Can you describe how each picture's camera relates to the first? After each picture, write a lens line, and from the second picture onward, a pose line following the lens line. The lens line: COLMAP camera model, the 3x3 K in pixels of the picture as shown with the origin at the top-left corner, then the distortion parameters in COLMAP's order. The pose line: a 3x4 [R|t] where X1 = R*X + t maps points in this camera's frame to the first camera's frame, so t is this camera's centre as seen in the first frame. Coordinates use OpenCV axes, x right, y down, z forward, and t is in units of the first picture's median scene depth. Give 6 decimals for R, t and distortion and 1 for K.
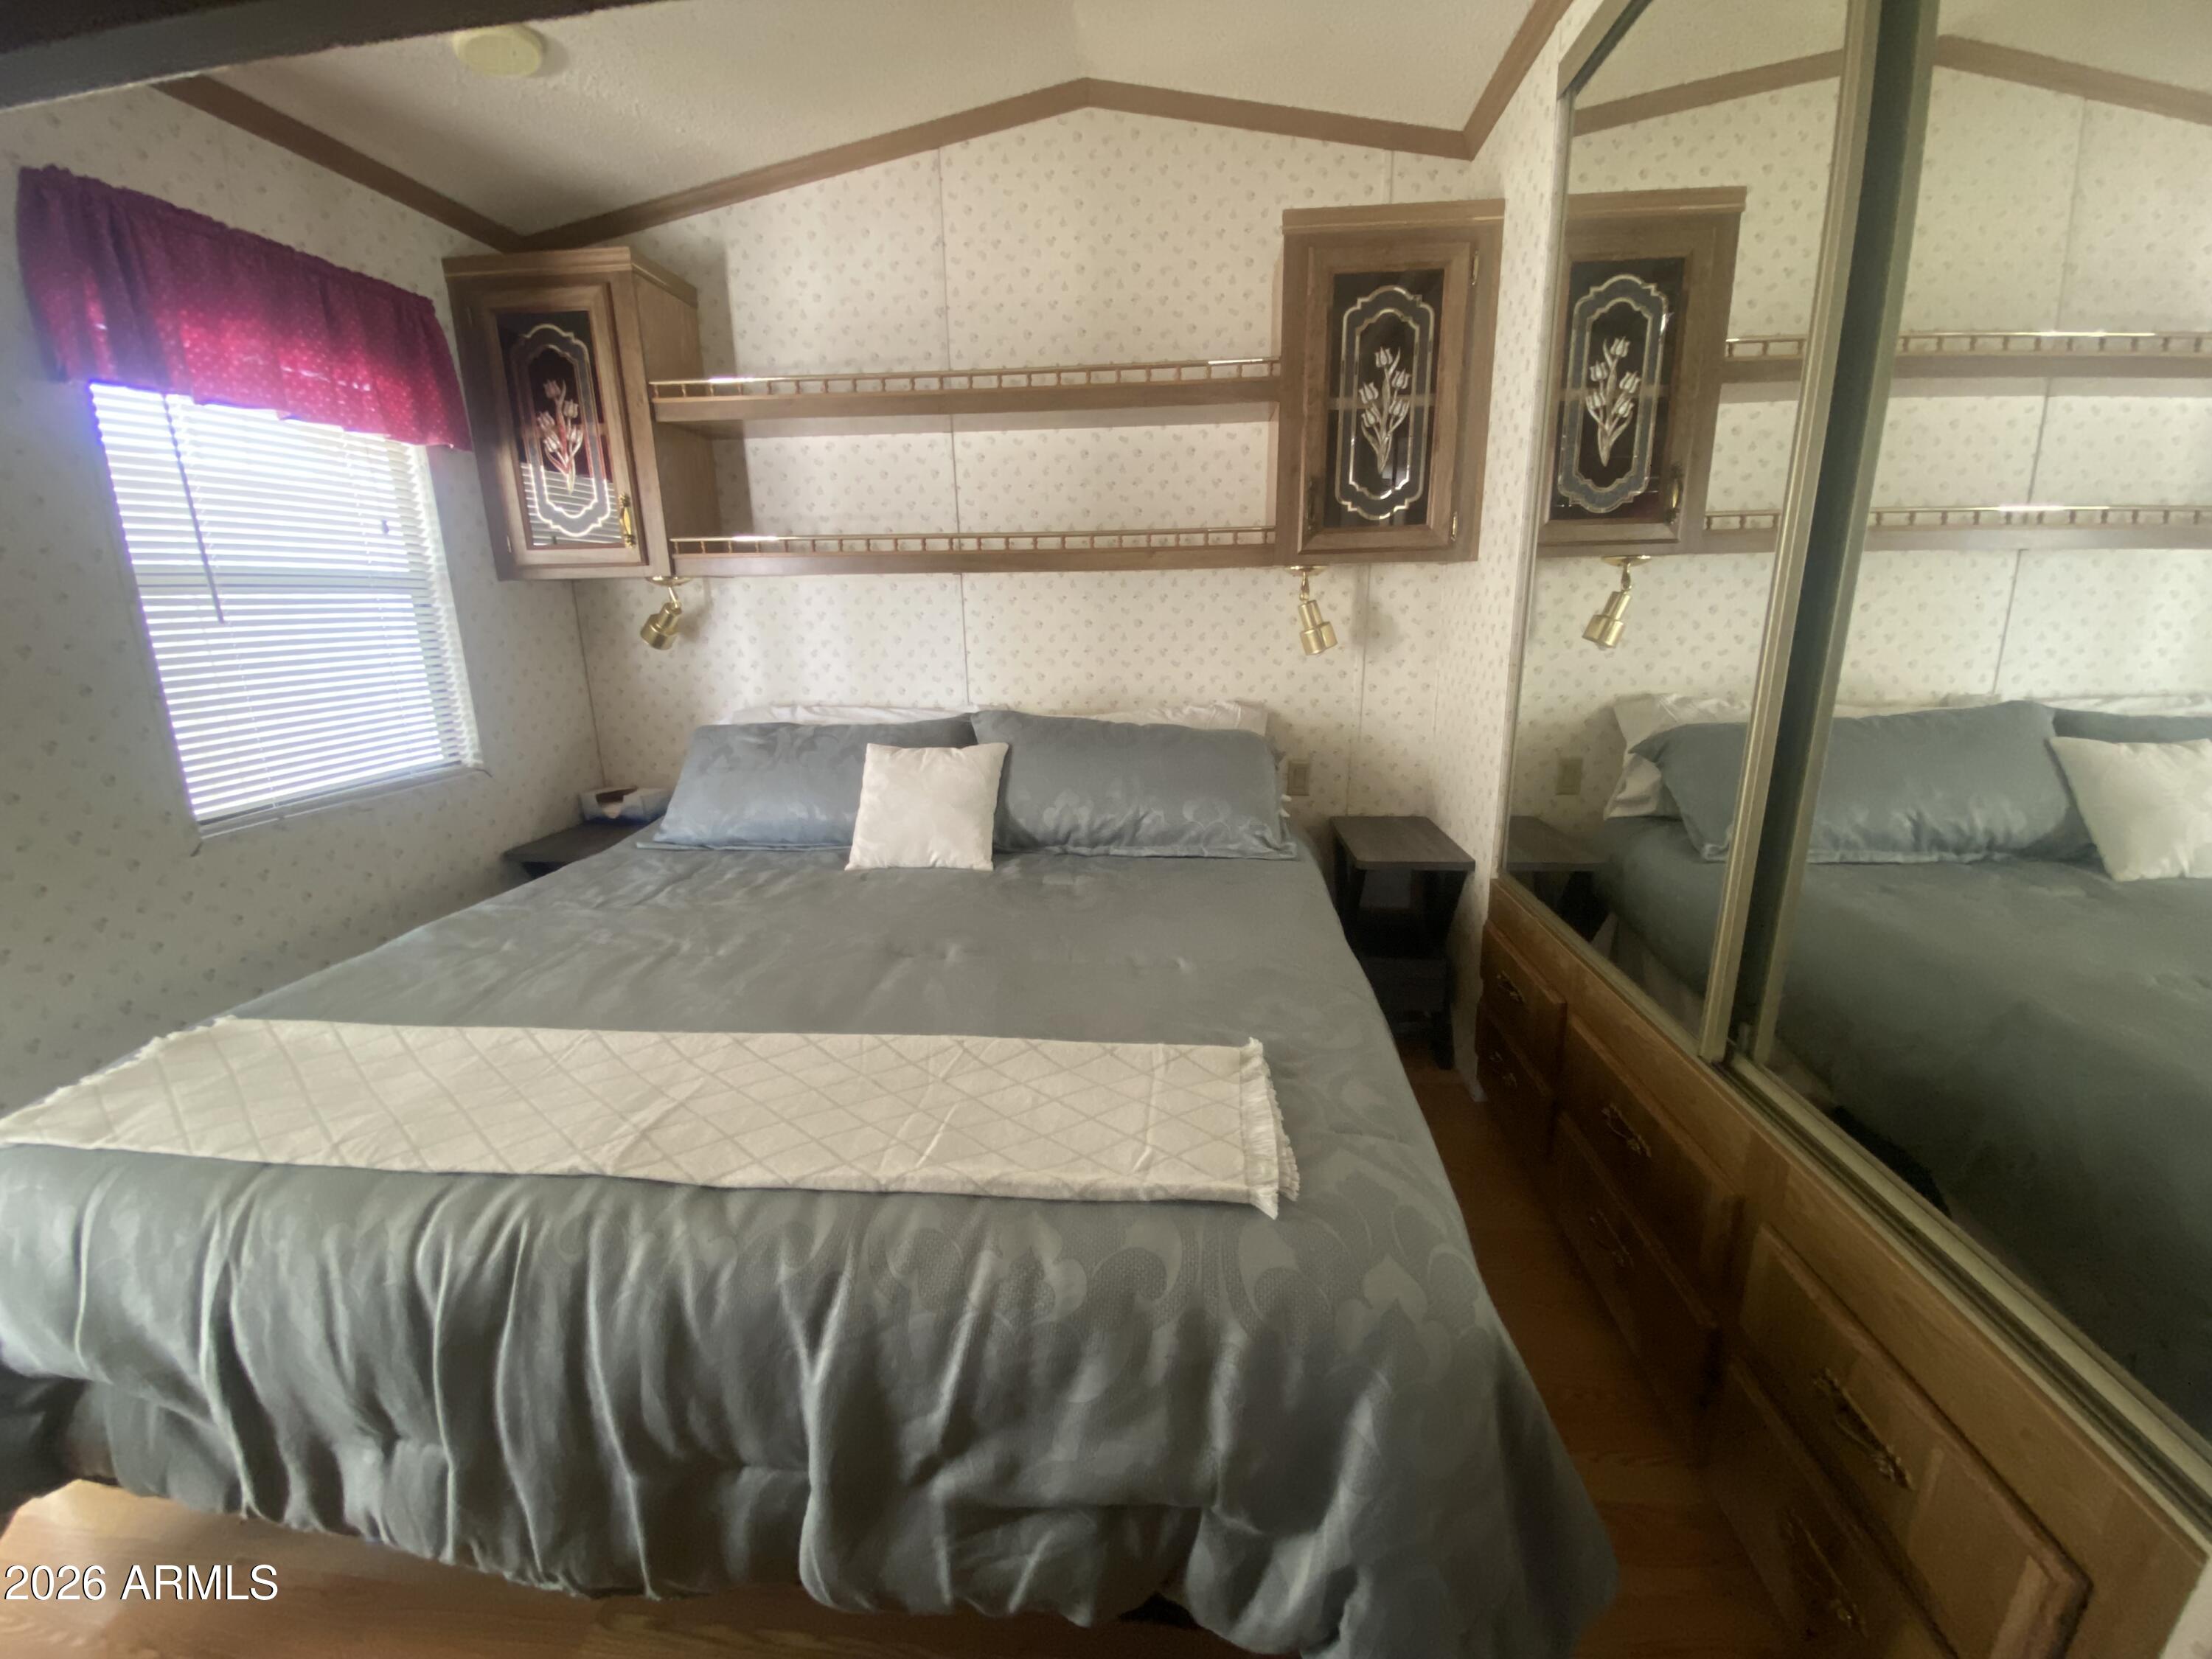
lens RADIAL K [[881.0, 0, 1094.7], [0, 881.0, 831.3], [0, 0, 1]] dist [0.008167, -0.015259]
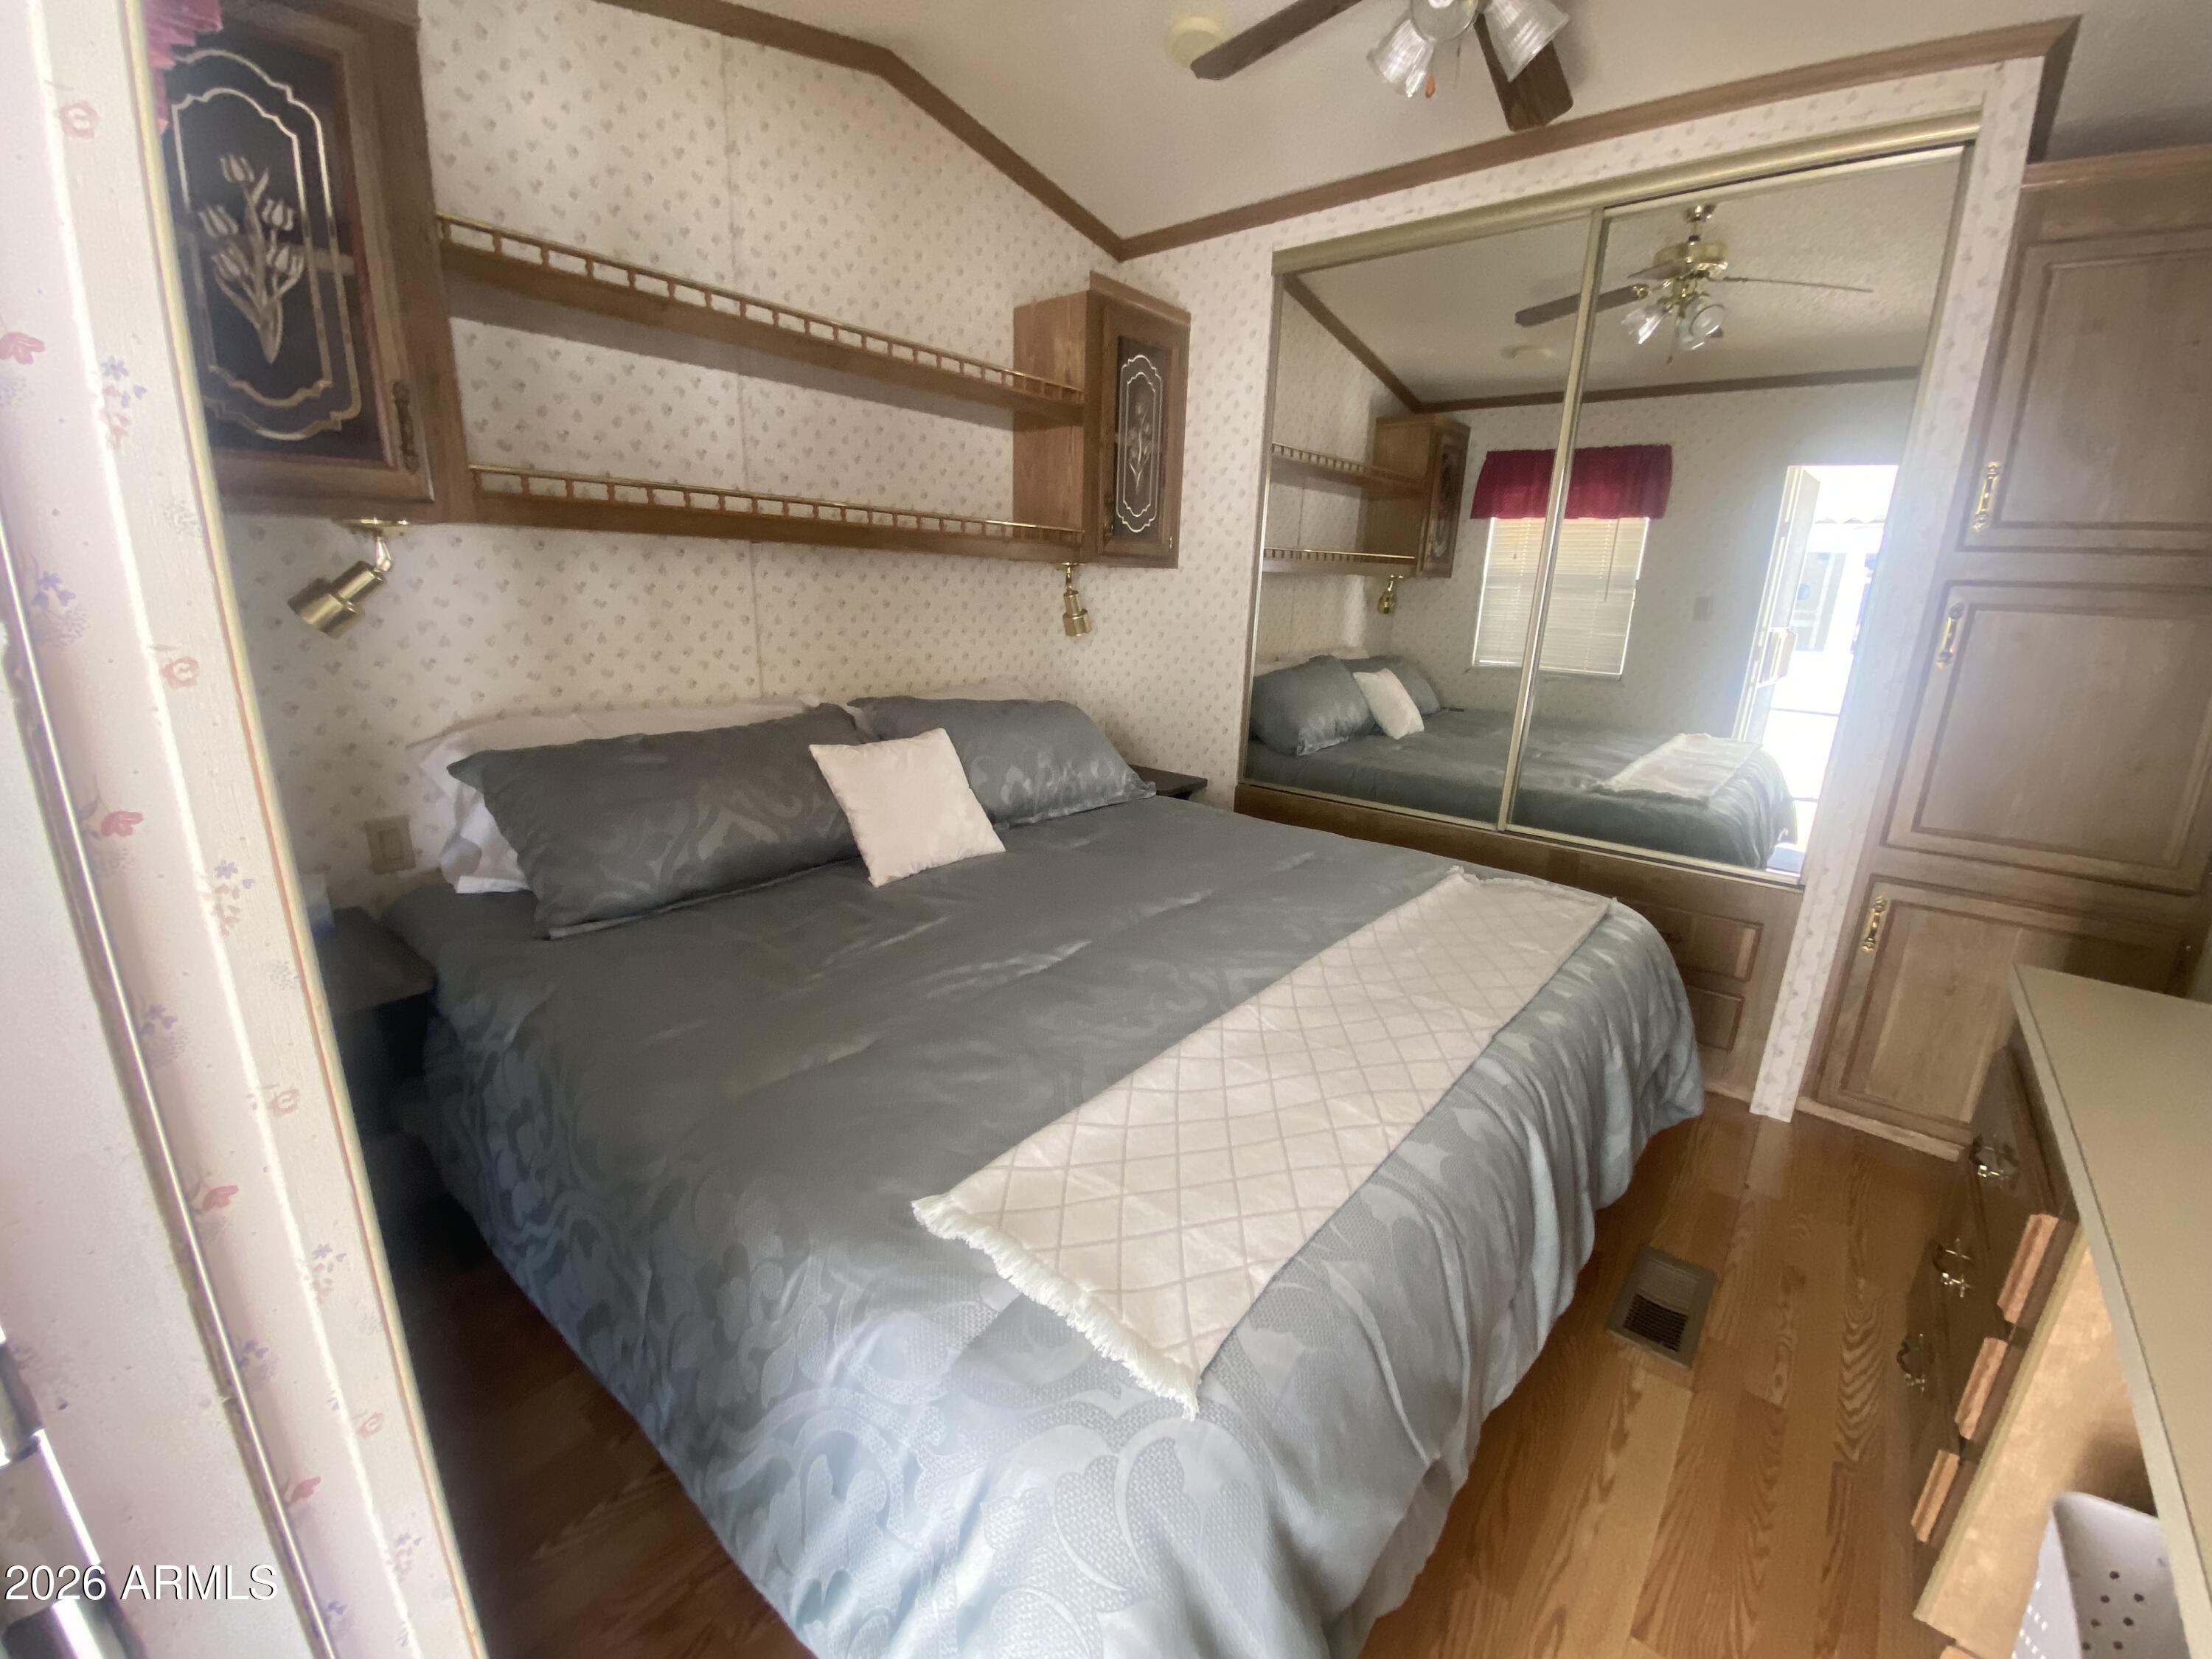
lens RADIAL K [[888.8, 0, 1152.7], [0, 888.8, 817.7], [0, 0, 1]] dist [0.000205, -0.014274]
pose [[0.550604, -0.174899, 0.816239, -0.811420], [0.153558, 0.982340, 0.106905, -0.073726], [-0.820522, 0.066478, 0.567737, 0.256173]]
